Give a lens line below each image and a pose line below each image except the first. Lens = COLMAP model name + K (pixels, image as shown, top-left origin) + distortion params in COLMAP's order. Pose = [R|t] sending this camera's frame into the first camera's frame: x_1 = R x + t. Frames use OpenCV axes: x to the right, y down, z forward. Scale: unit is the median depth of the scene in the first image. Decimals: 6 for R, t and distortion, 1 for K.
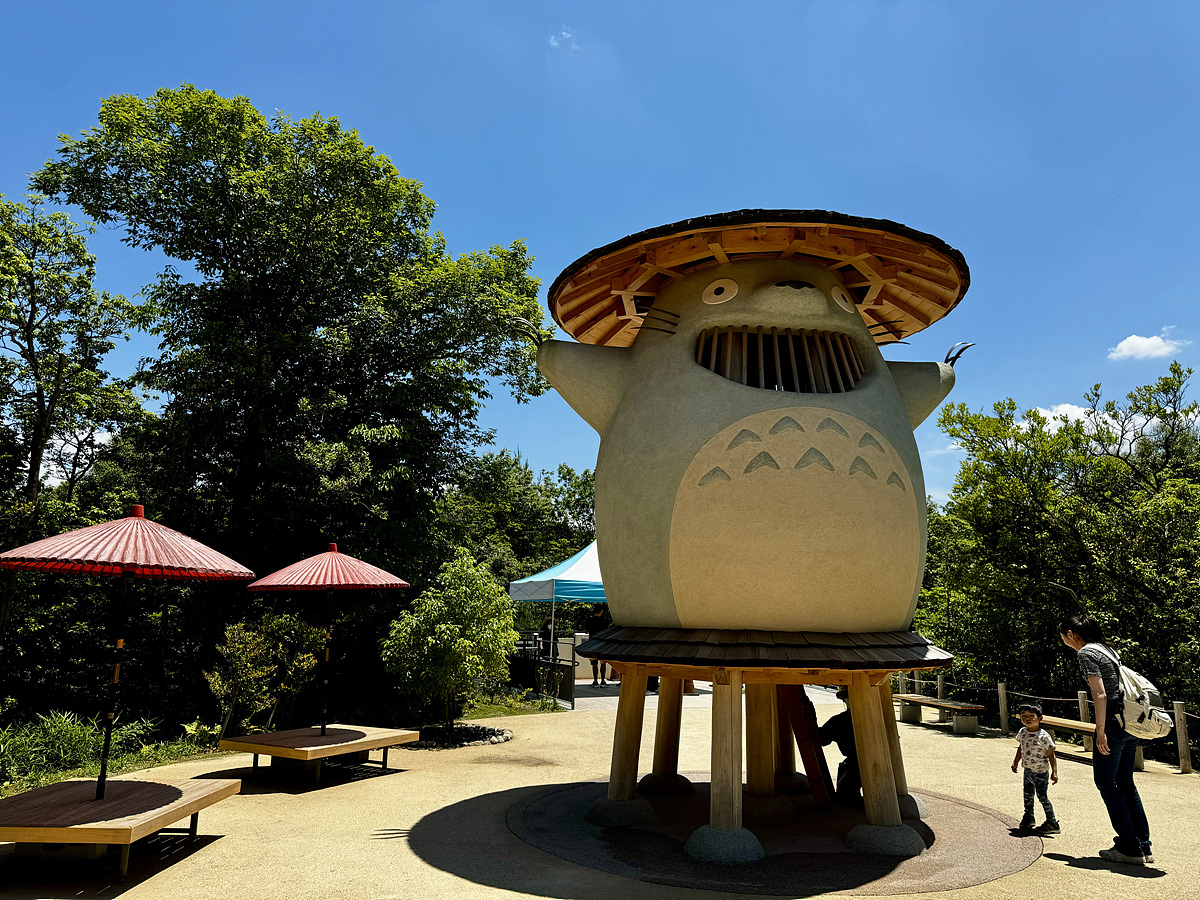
lens RADIAL K [[831.0, 0, 600.0], [0, 831.0, 450.0], [0, 0, 1]] dist [0.181438, -0.377603]
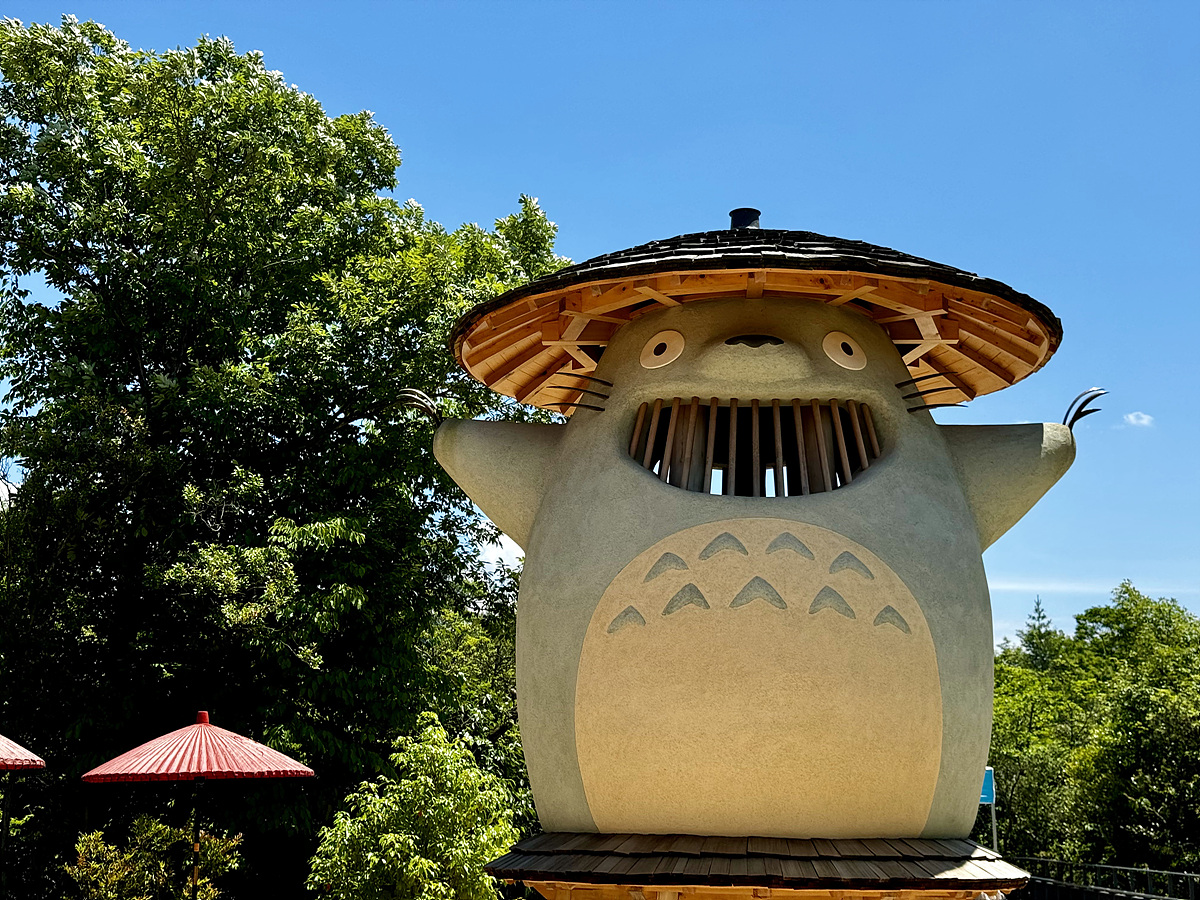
lens RADIAL K [[1658.6, 0, 600.0], [0, 1658.6, 450.0], [0, 0, 1]] dist [0.133450, -0.160196]
pose [[0.982341, -0.038998, -0.182988, 0.336801], [0.033624, 0.998910, -0.032384, -0.060660], [0.184052, 0.025659, 0.982582, -0.365357]]
